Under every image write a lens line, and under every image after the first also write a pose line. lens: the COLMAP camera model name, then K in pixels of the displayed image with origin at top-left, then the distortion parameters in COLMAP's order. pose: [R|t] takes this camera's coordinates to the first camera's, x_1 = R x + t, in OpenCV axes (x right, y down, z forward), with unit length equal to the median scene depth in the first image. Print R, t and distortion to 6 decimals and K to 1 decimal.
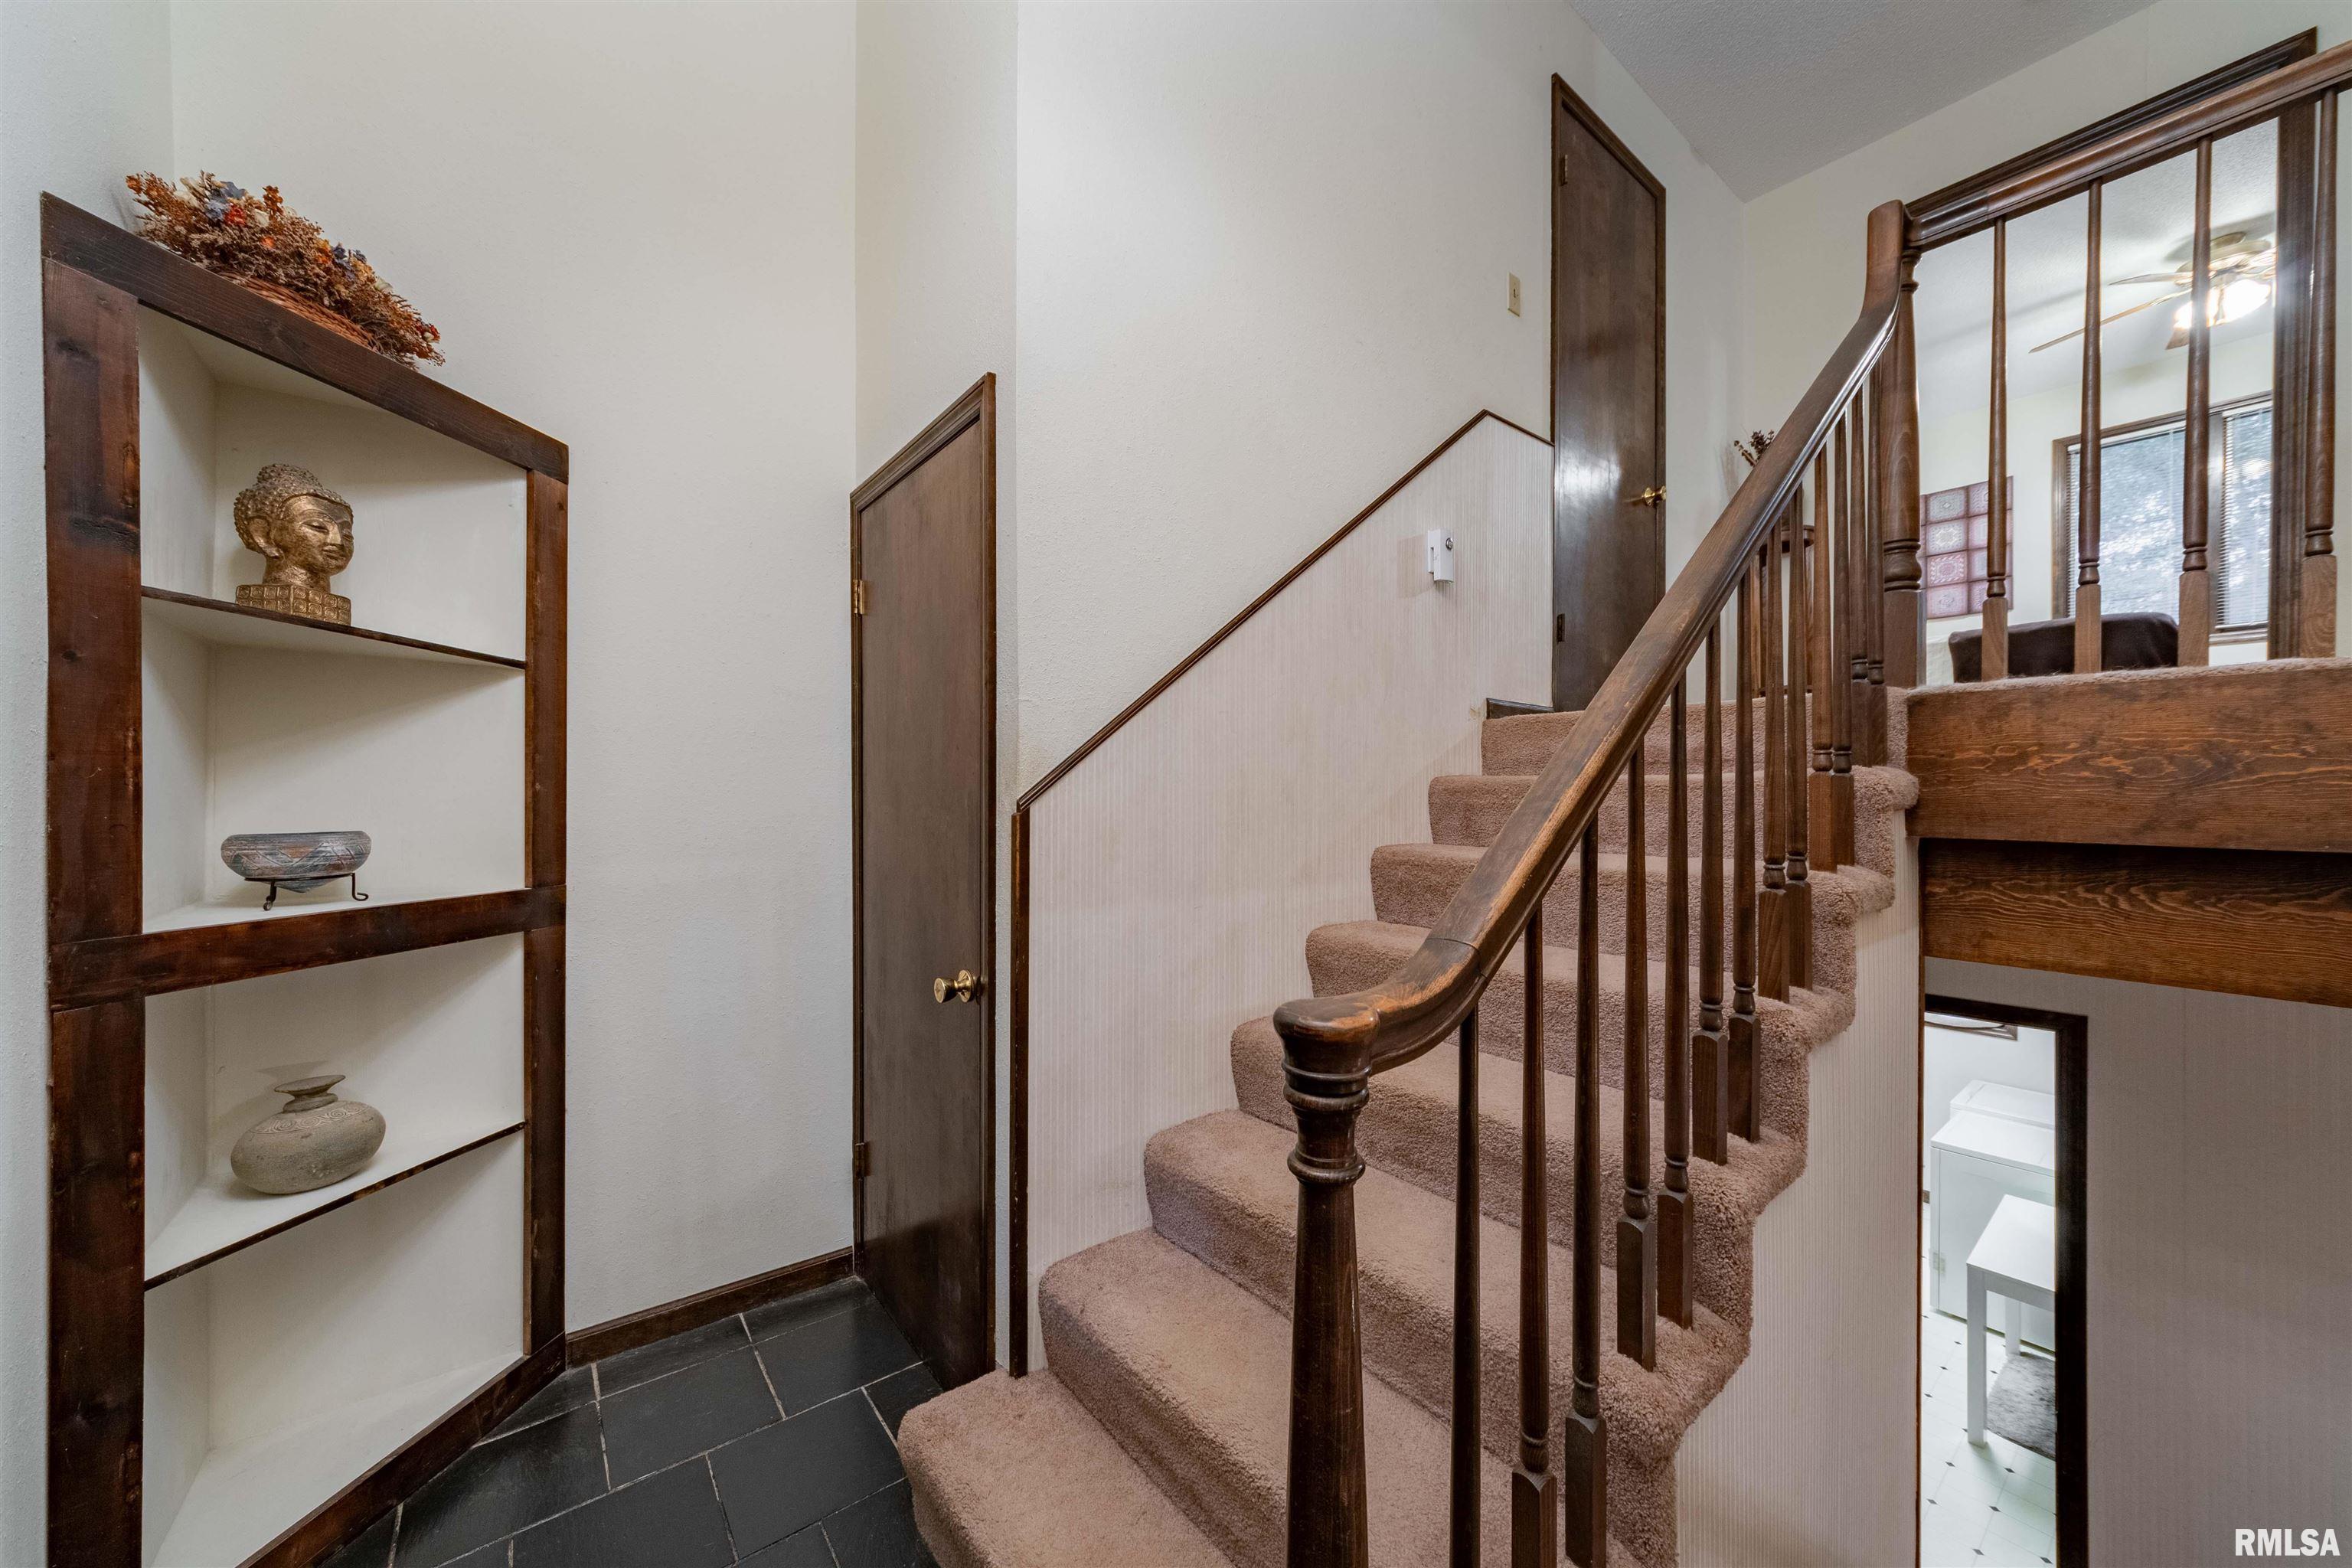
lens RADIAL K [[842.8, 0, 1172.3], [0, 842.8, 795.2], [0, 0, 1]] dist [0.002437, 0.000206]
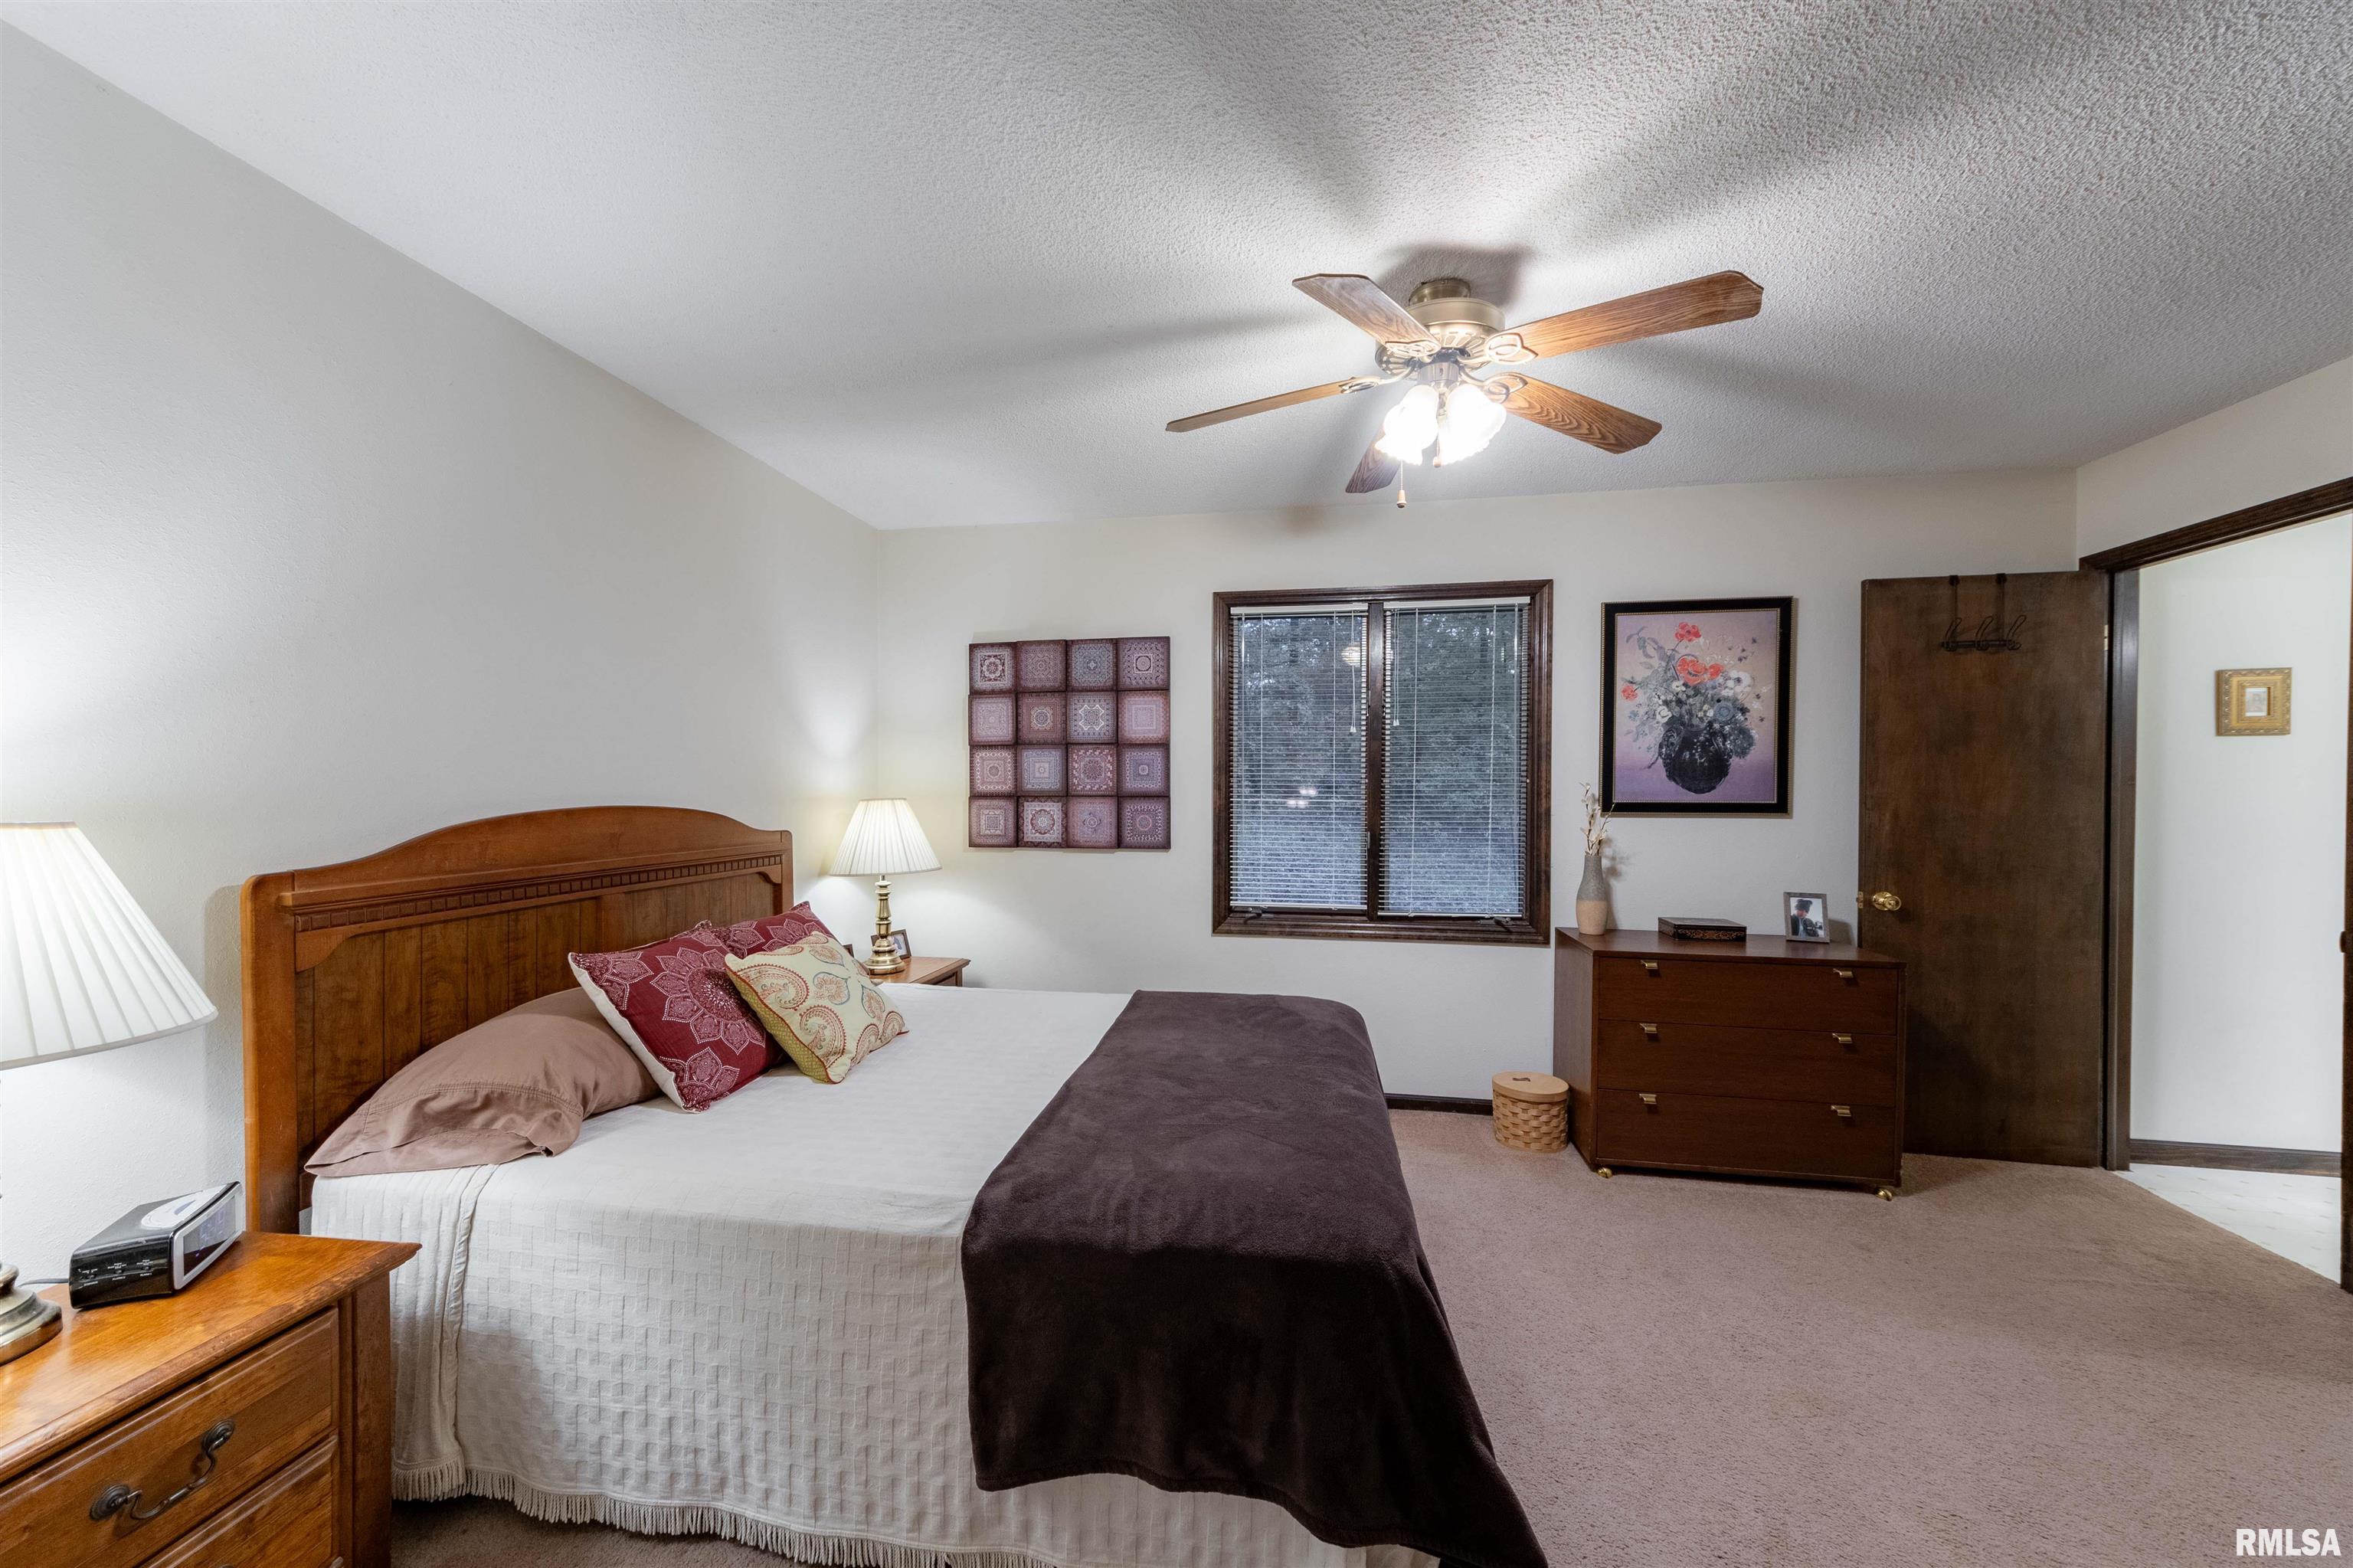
lens RADIAL K [[843.2, 0, 1175.8], [0, 843.2, 786.3], [0, 0, 1]] dist [0.002437, 0.000206]
pose [[0.735975, -0.010520, 0.676927, 0.592448], [0.009820, 0.999940, 0.004864, -0.277971], [-0.676938, 0.003068, 0.736034, 0.552298]]
